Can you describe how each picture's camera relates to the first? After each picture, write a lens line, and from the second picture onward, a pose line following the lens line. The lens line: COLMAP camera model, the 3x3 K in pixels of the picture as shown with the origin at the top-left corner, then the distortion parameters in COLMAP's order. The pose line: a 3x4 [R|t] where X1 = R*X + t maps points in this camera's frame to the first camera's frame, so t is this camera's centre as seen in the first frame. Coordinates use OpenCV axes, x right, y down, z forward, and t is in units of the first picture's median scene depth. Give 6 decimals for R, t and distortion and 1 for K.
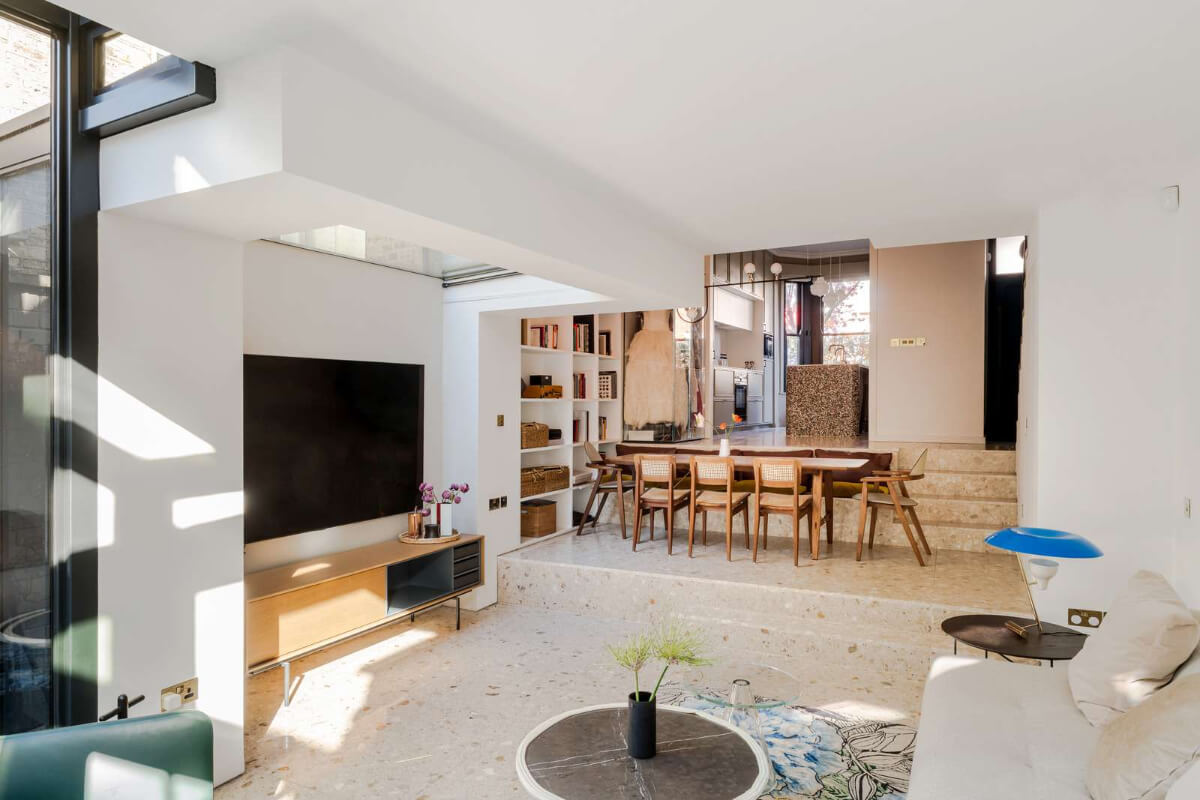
lens RADIAL K [[714.9, 0, 592.7], [0, 714.9, 404.5], [0, 0, 1]] dist [-0.001260, 0.000576]
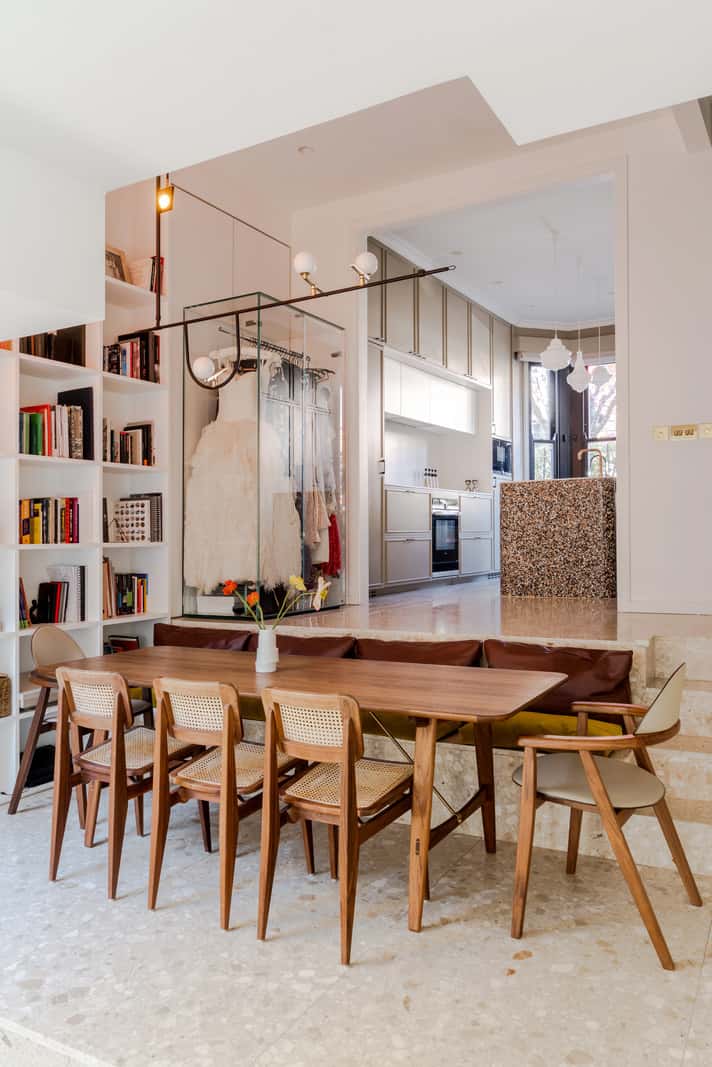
lens RADIAL K [[777.6, 0, 356.0], [0, 777.6, 533.5], [0, 0, 1]] dist [-0.008239, -0.002974]
pose [[0.998843, -0.010902, -0.046838, 0.211037], [0.010606, 0.999922, -0.006547, -0.008530], [0.046906, 0.006043, 0.998881, 0.381923]]
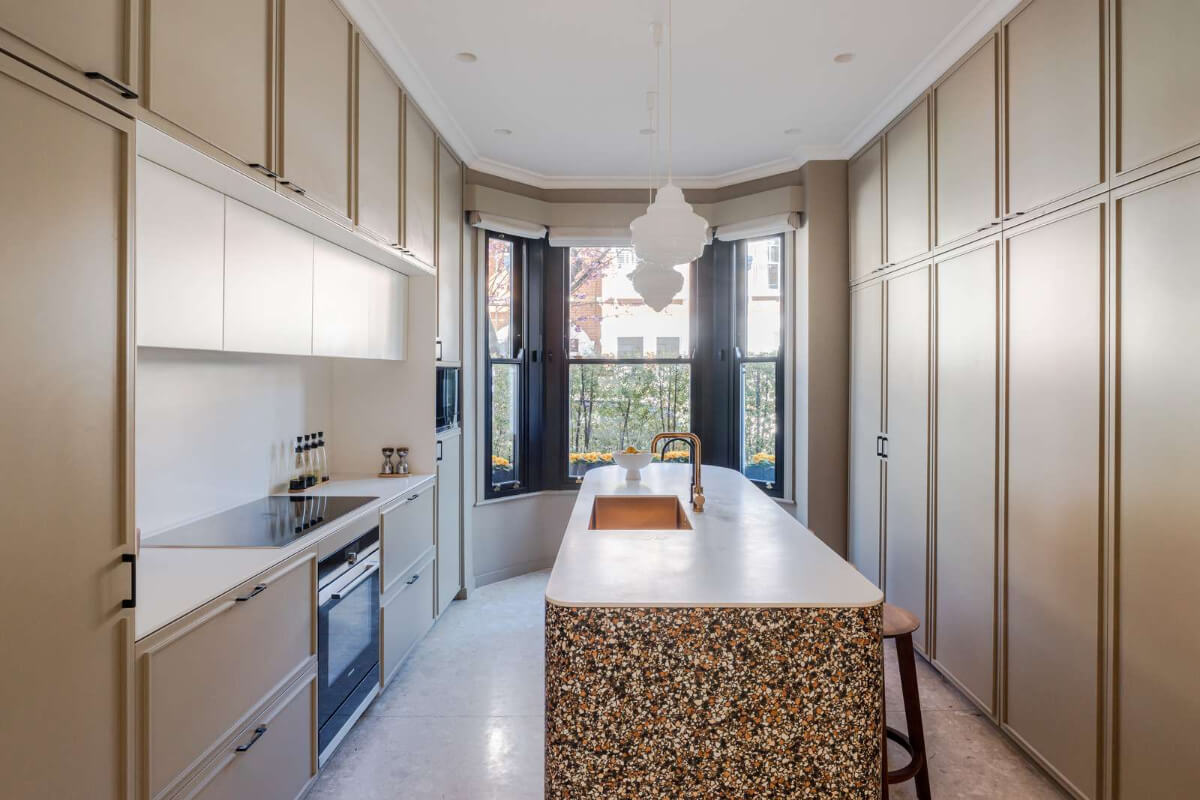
lens RADIAL K [[668.1, 0, 598.3], [0, 668.1, 374.1], [0, 0, 1]] dist [-0.012494, -0.000324]
pose [[0.891039, -0.003181, 0.453916, 0.234906], [0.004874, 0.999985, -0.002560, -0.139693], [-0.453901, 0.004494, 0.891041, 0.978247]]
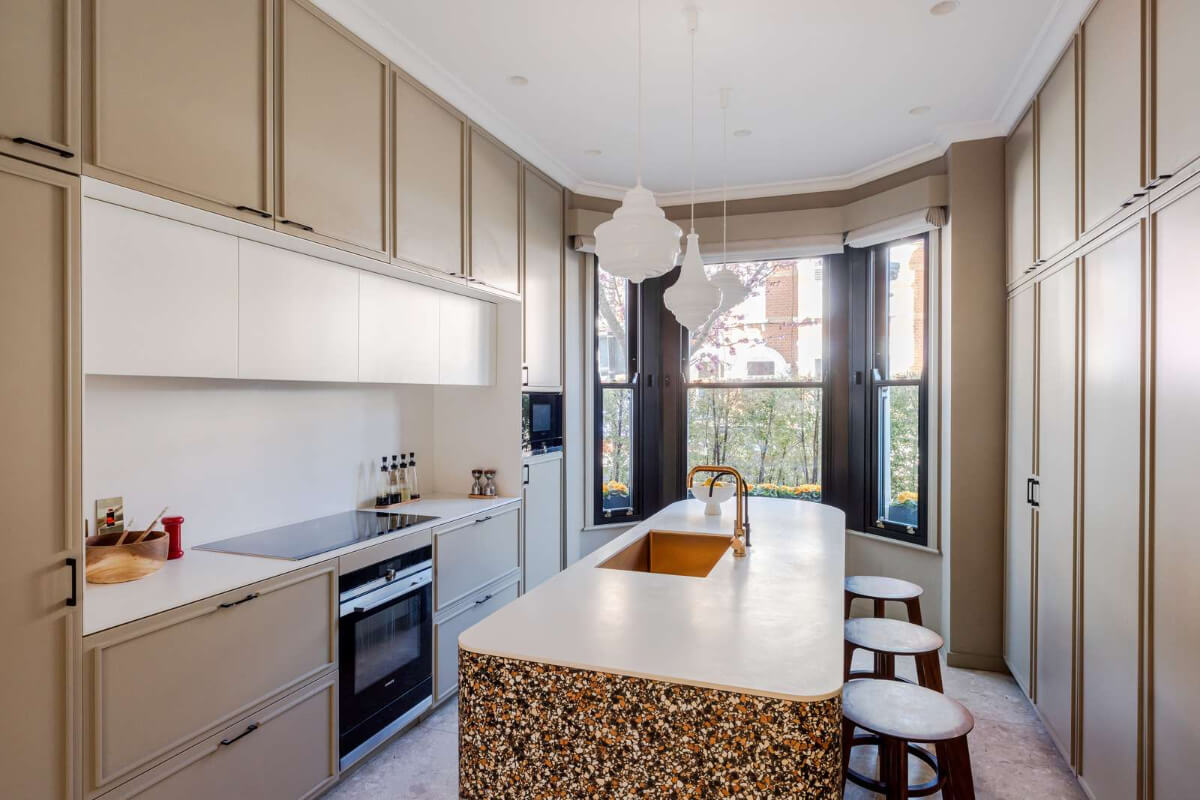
lens RADIAL K [[660.4, 0, 590.0], [0, 660.4, 400.3], [0, 0, 1]] dist [-0.003946, -0.000453]
pose [[0.991054, -0.001951, 0.133446, 0.335450], [0.001945, 0.999998, 0.000177, -0.140523], [-0.133446, 0.000084, 0.991056, 0.973586]]
